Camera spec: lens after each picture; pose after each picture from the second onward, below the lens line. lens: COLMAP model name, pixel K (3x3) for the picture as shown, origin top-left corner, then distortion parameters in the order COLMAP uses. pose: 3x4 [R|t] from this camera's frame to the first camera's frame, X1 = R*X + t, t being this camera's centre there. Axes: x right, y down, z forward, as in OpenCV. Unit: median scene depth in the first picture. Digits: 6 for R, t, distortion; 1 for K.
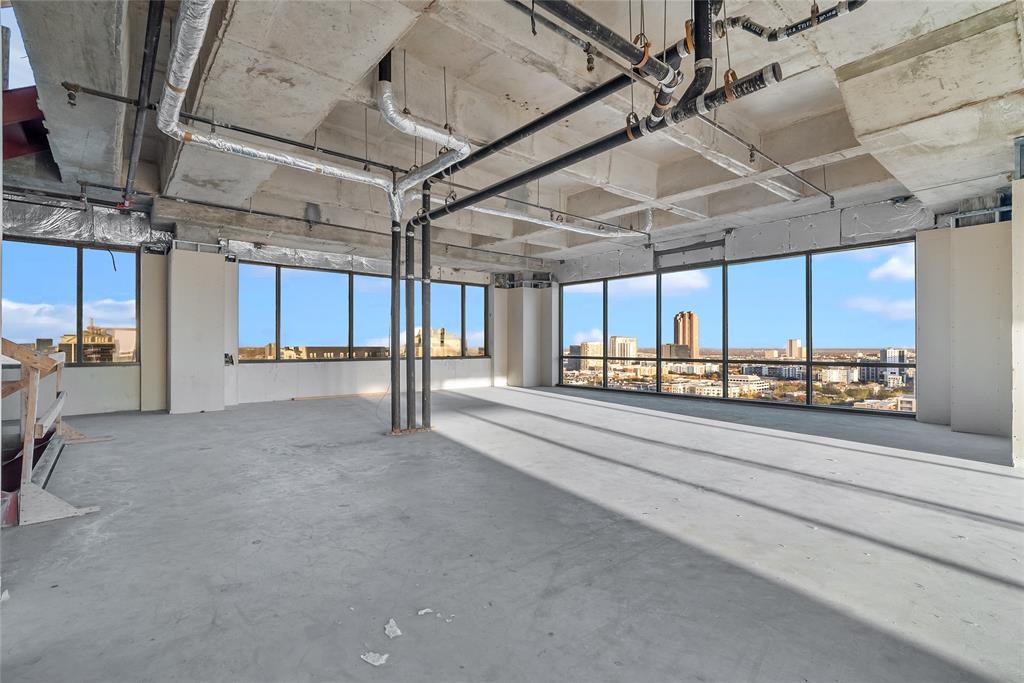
lens RADIAL K [[481.3, 0, 514.0], [0, 481.3, 340.7], [0, 0, 1]] dist [-0.010983, 0.002679]
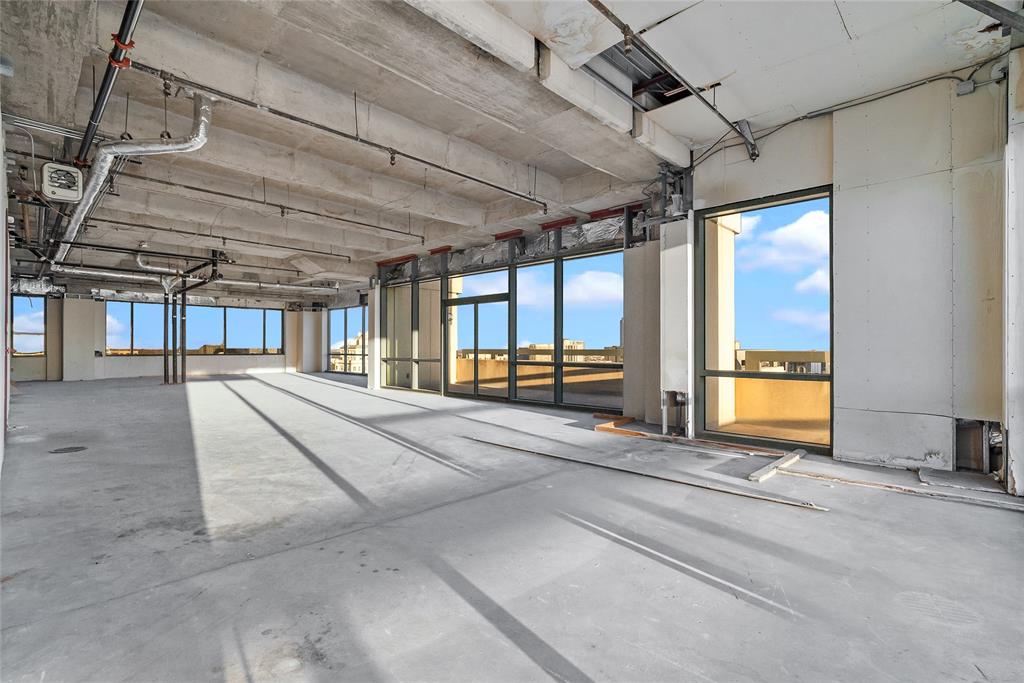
lens RADIAL K [[481.3, 0, 512.2], [0, 481.3, 344.4], [0, 0, 1]] dist [-0.010983, 0.002679]
pose [[0.994380, 0.000912, 0.105870, 0.579915], [-0.001177, 0.999996, 0.002441, -0.004053], [-0.105867, -0.002552, 0.994377, -0.732257]]
